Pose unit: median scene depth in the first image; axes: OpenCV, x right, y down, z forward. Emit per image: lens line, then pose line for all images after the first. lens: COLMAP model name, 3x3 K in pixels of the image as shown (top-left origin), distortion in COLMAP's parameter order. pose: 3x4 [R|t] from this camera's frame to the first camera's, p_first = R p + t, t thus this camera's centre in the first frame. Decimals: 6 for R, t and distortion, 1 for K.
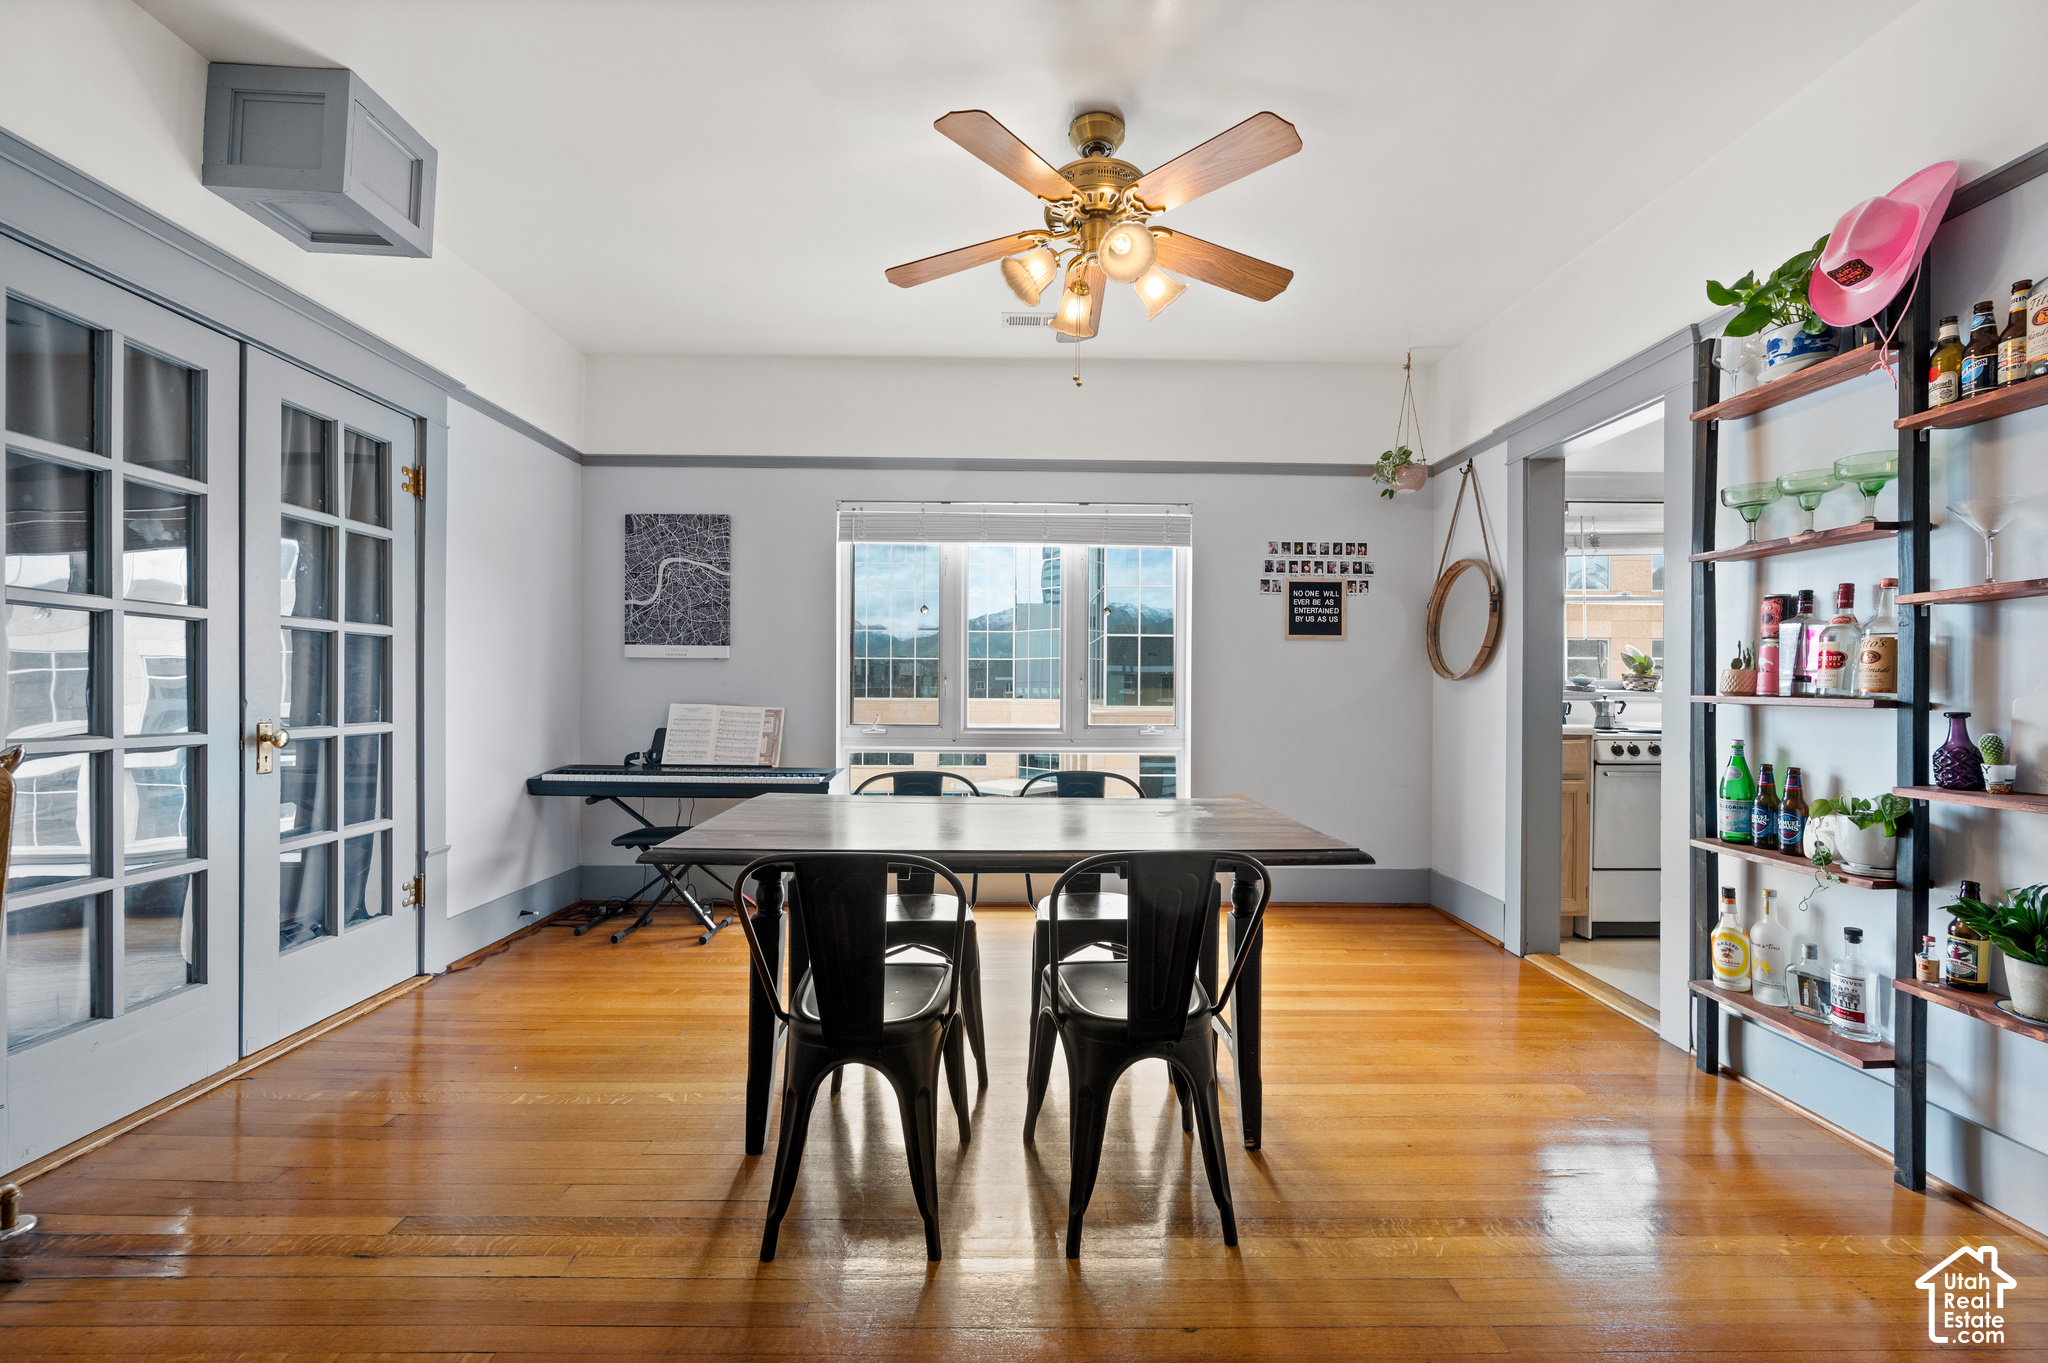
lens RADIAL K [[827.5, 0, 1023.8], [0, 827.5, 689.5], [0, 0, 1]] dist [-0.008151, 0.001230]
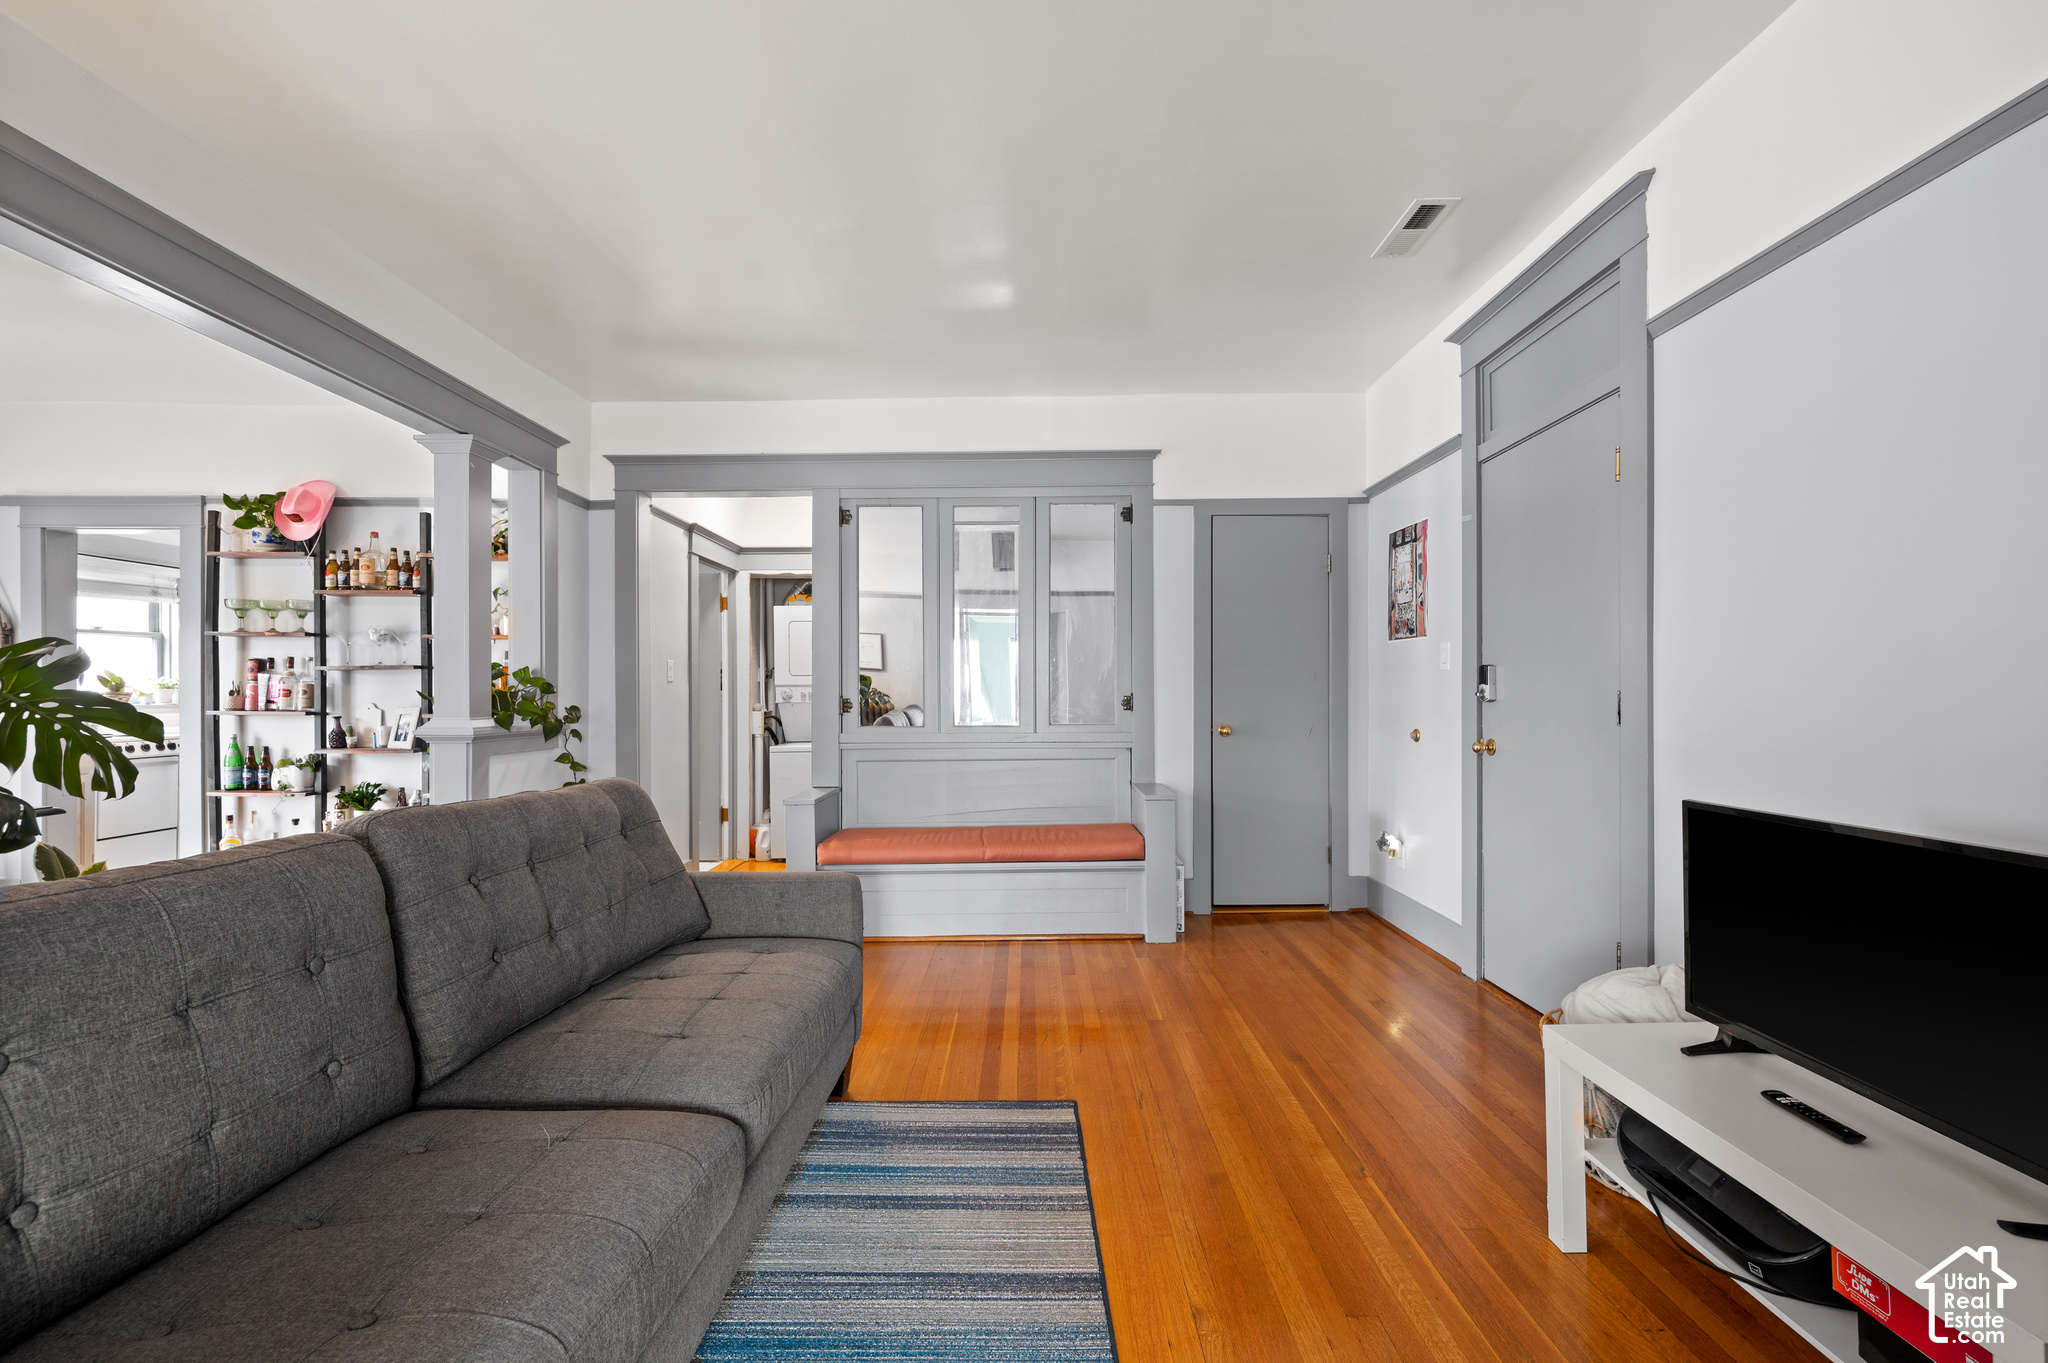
lens RADIAL K [[856.0, 0, 1026.6], [0, 856.0, 688.5], [0, 0, 1]] dist [-0.002342, 0.000078]
pose [[0.019501, -0.005050, 0.999797, -1.165692], [0.004066, 0.999979, 0.004972, -0.050726], [-0.999802, 0.003968, 0.019521, -0.940235]]
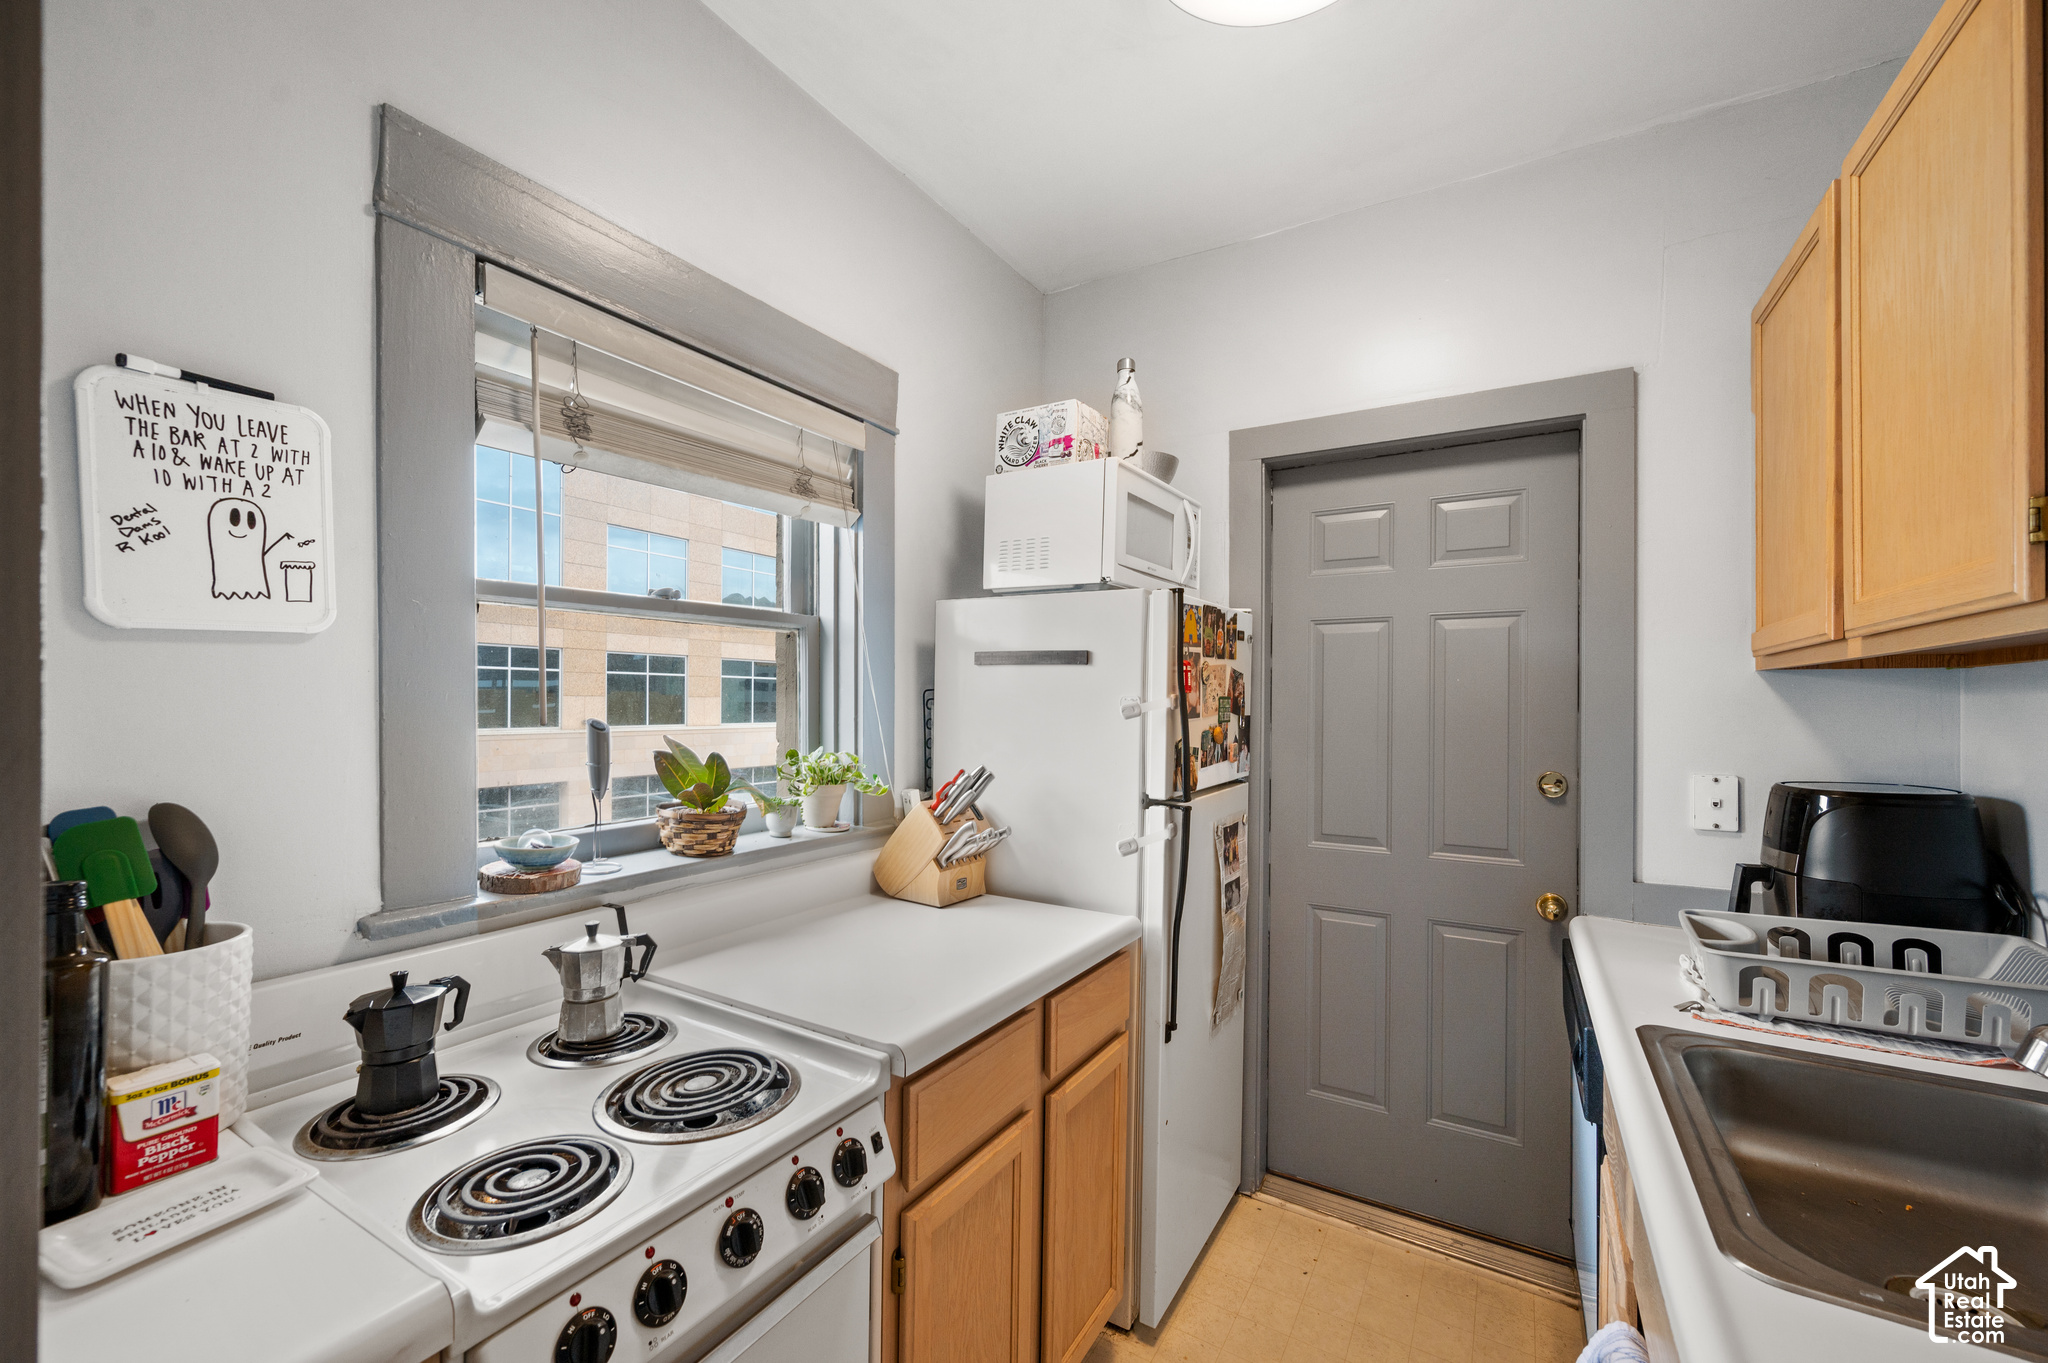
lens RADIAL K [[827.5, 0, 1020.0], [0, 827.5, 695.5], [0, 0, 1]] dist [-0.008151, 0.001230]
pose [[0.521090, -0.000362, 0.853502, 1.102771], [0.003031, 0.999994, -0.001426, -0.149275], [-0.853496, 0.003330, 0.521088, 1.480444]]
